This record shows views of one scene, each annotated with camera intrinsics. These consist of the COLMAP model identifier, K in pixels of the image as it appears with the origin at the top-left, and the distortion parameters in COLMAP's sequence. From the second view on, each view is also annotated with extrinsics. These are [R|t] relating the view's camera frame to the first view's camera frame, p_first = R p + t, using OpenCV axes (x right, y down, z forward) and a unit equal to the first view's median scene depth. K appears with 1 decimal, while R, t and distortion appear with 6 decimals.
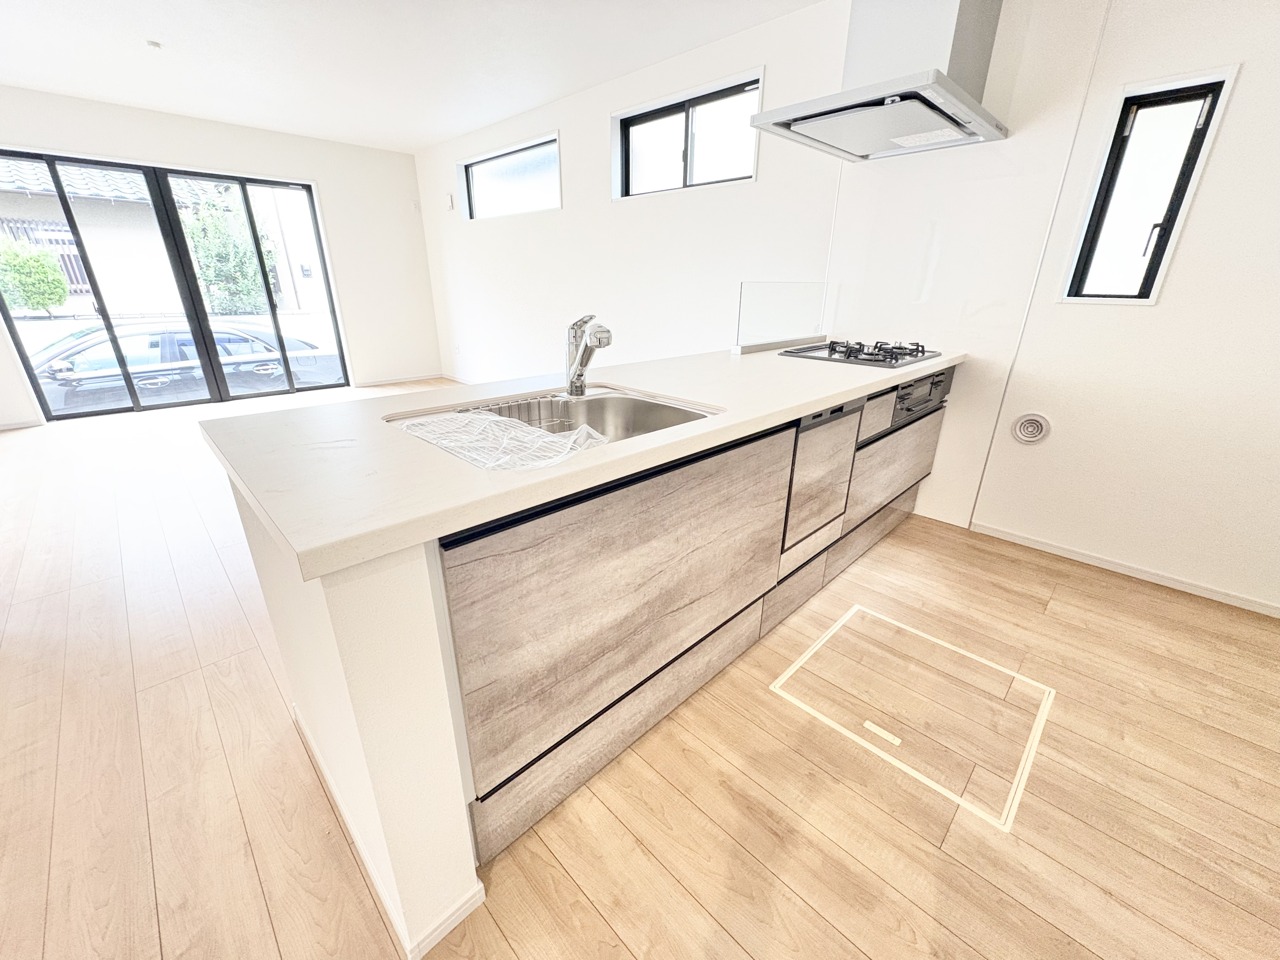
lens RADIAL K [[511.5, 0, 639.0], [0, 511.5, 480.8], [0, 0, 1]] dist [-0.000028, 0.000590]
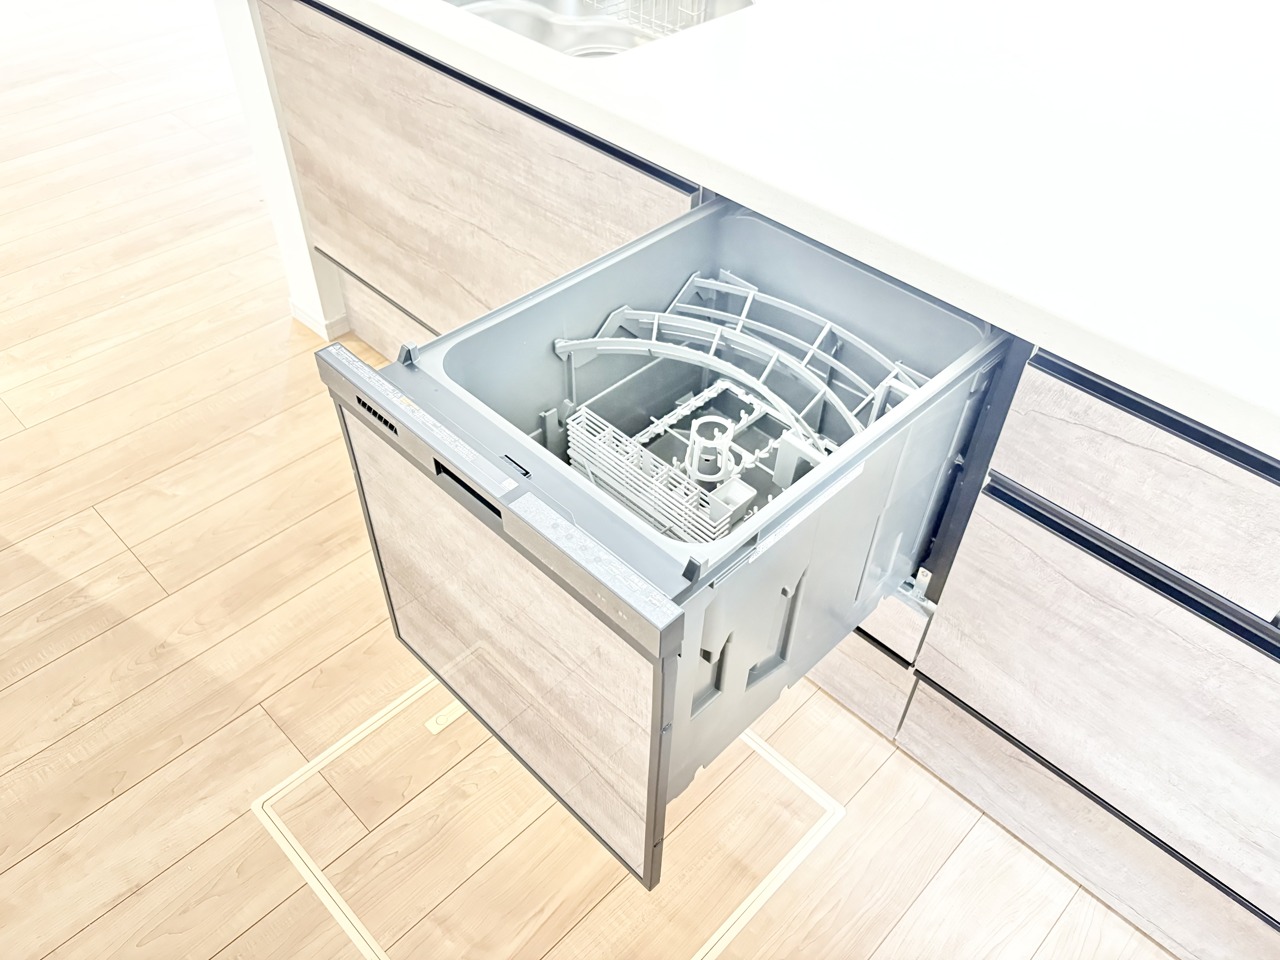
lens RADIAL K [[967.9, 0, 640.6], [0, 967.9, 480.3], [0, 0, 1]] dist [0.001726, 0.002973]
pose [[0.009974, 0.688656, -0.725019, 1.317036], [-0.394024, 0.669099, 0.630120, -0.548584], [0.919046, 0.279390, 0.278021, 0.986745]]
